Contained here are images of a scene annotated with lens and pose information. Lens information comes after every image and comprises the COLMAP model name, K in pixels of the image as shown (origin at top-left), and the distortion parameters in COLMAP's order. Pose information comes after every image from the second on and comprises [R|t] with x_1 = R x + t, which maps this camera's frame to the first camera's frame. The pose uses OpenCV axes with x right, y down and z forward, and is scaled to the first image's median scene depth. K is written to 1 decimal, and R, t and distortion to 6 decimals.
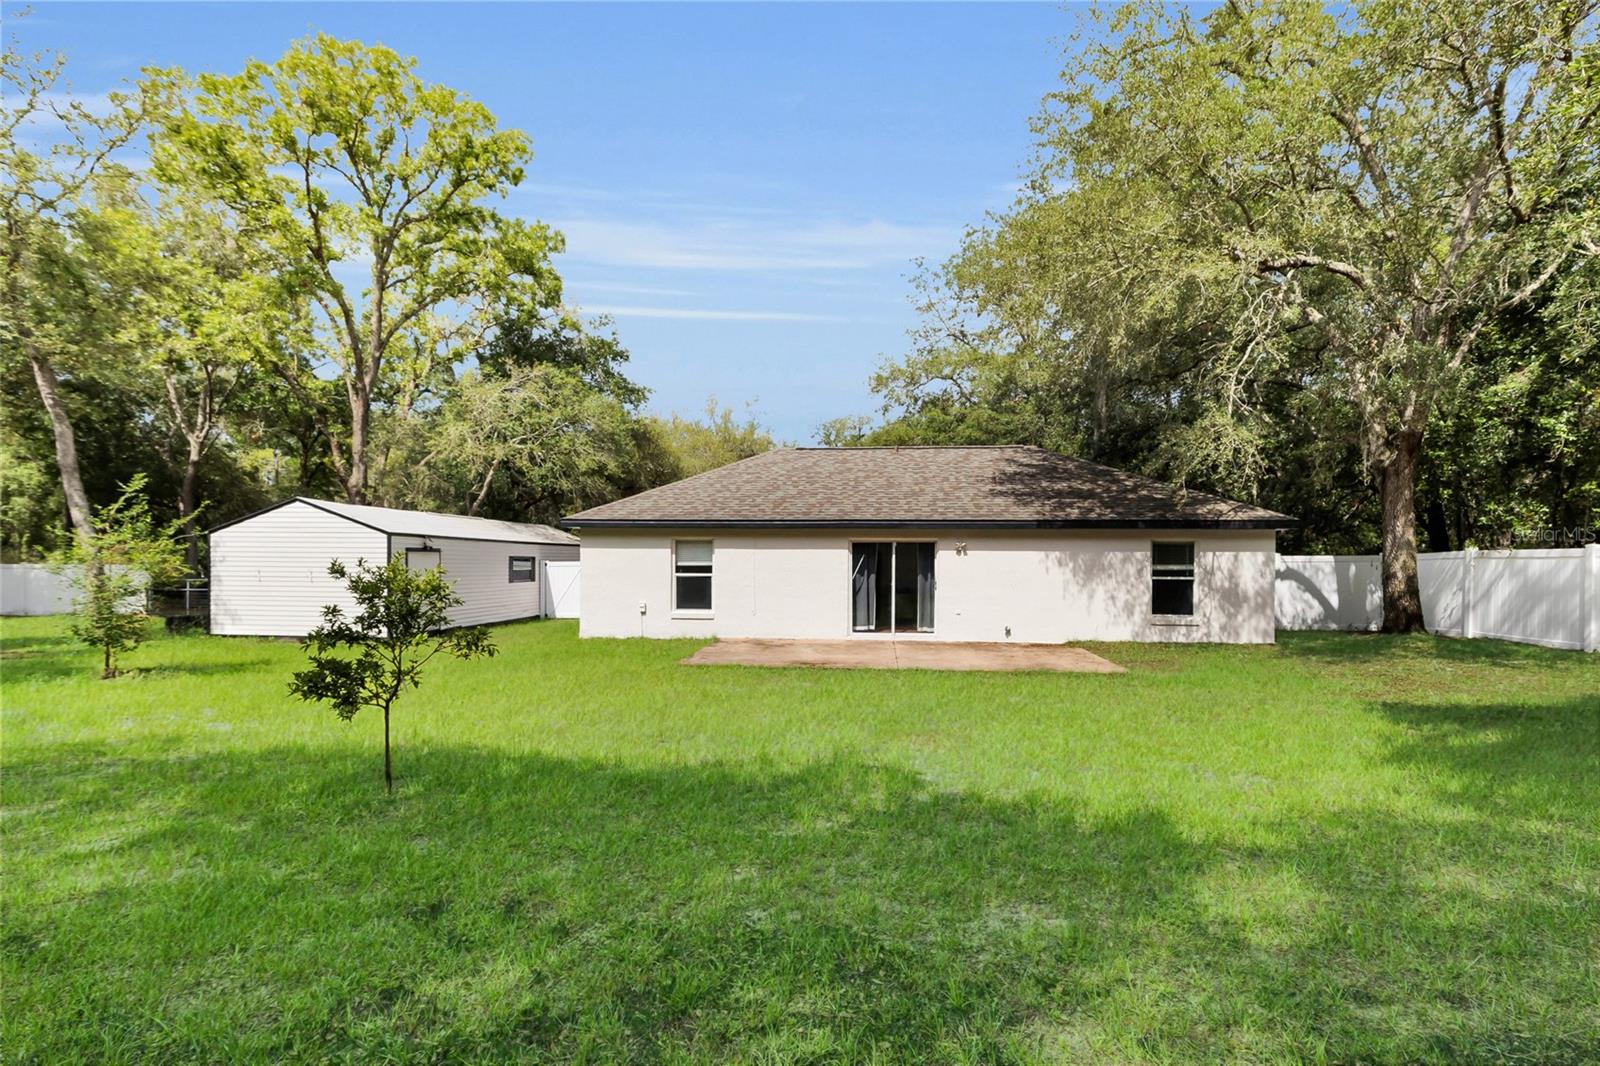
lens RADIAL K [[728.5, 0, 797.7], [0, 728.5, 548.9], [0, 0, 1]] dist [-0.003460, -0.000023]
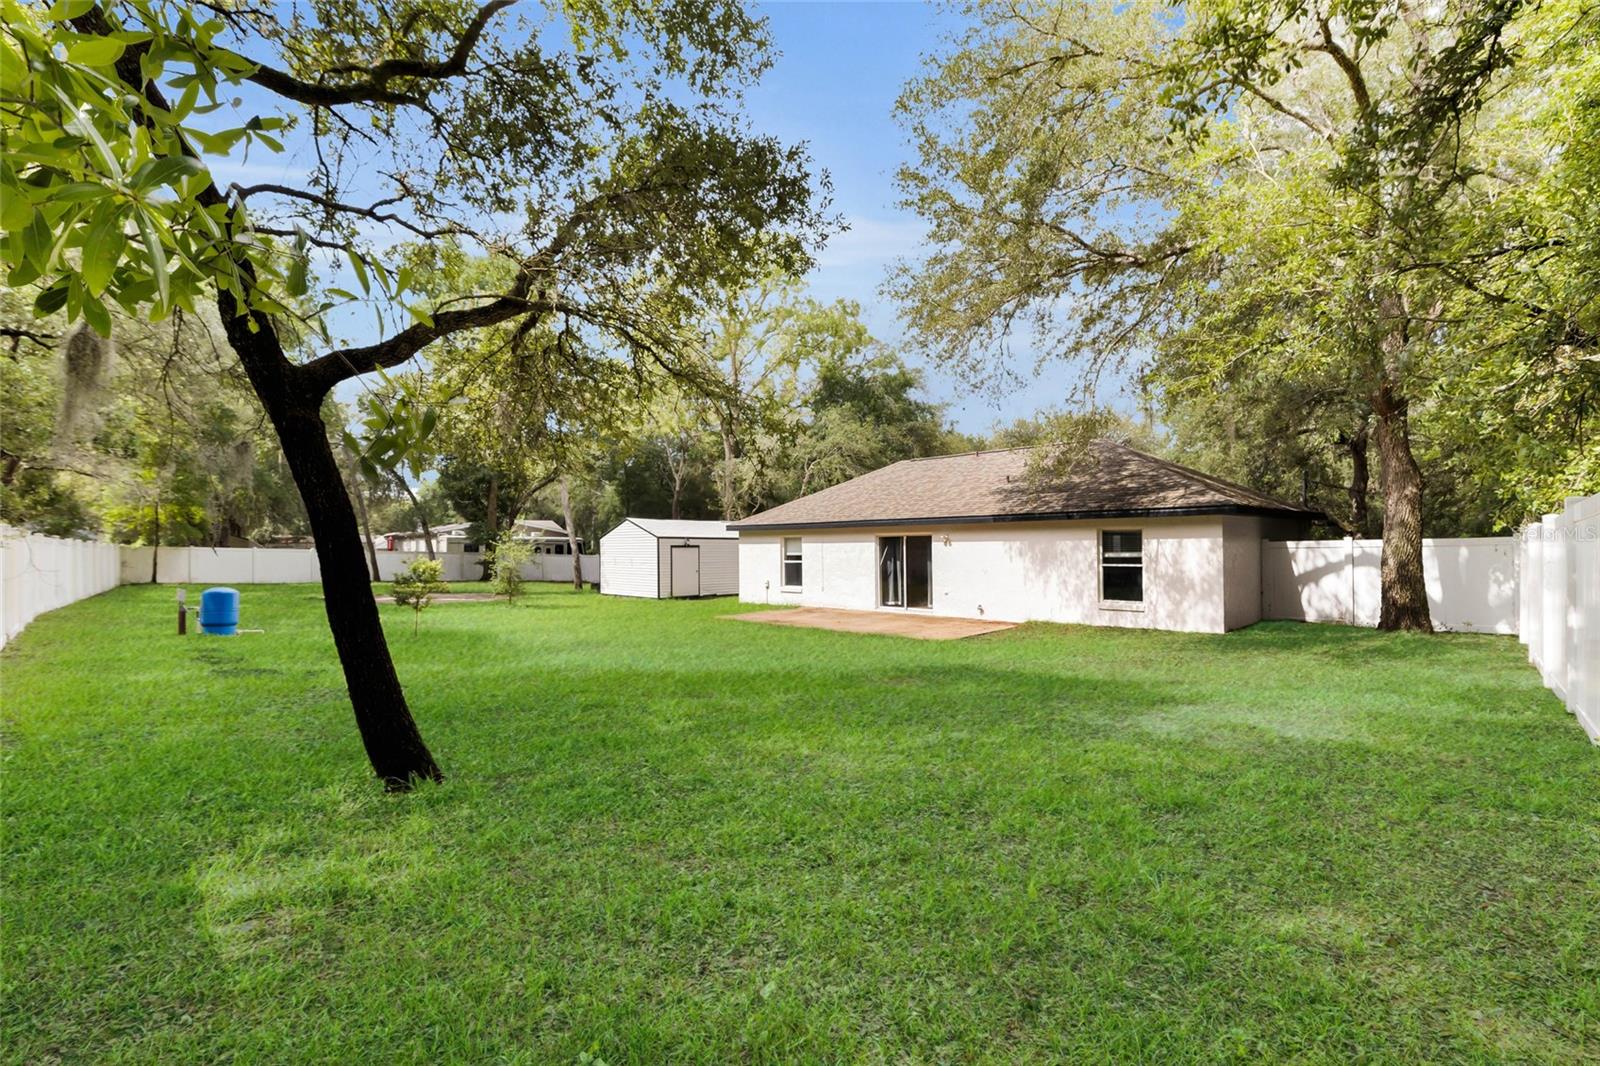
lens RADIAL K [[728.5, 0, 796.0], [0, 728.5, 540.0], [0, 0, 1]] dist [-0.003460, -0.000023]
pose [[0.757336, -0.018683, -0.652758, 0.816922], [0.018416, 0.999804, -0.007250, 0.003600], [0.652766, -0.006531, 0.757532, -0.083939]]
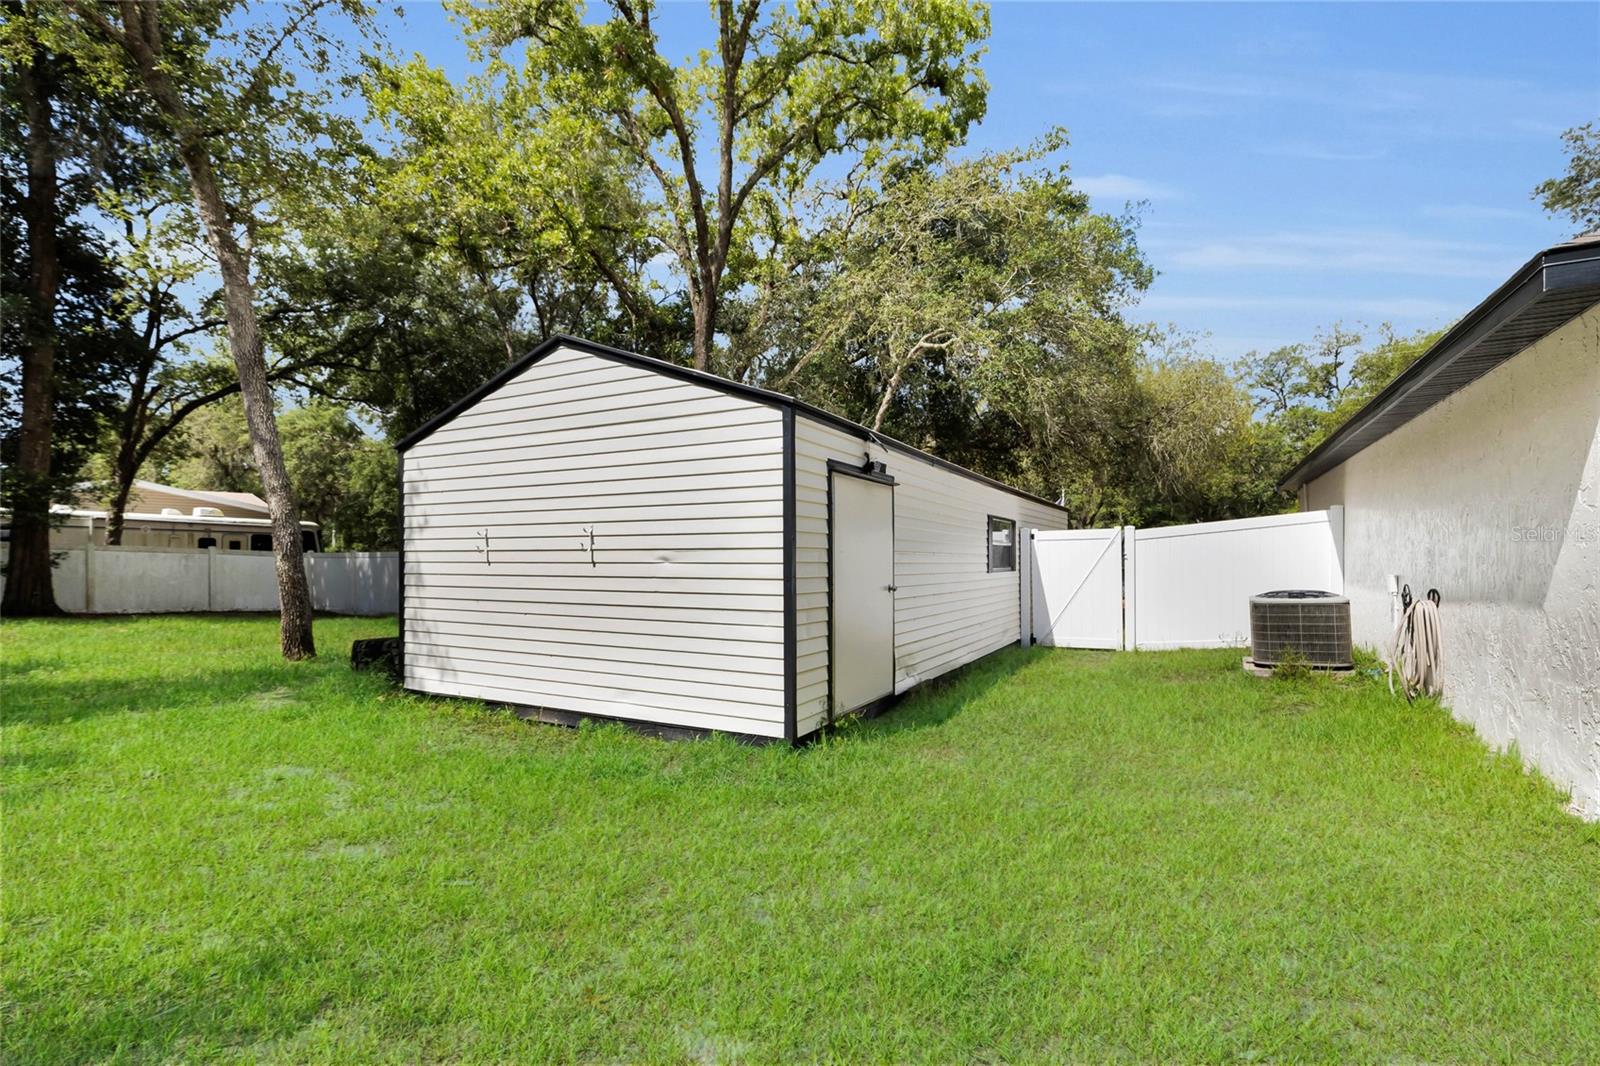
lens RADIAL K [[728.5, 0, 811.1], [0, 728.5, 535.6], [0, 0, 1]] dist [-0.003460, -0.000023]
pose [[0.921692, -0.023013, -0.387238, -0.442573], [0.016479, 0.999660, -0.020187, 0.042026], [0.387571, 0.012225, 0.921759, 0.731077]]
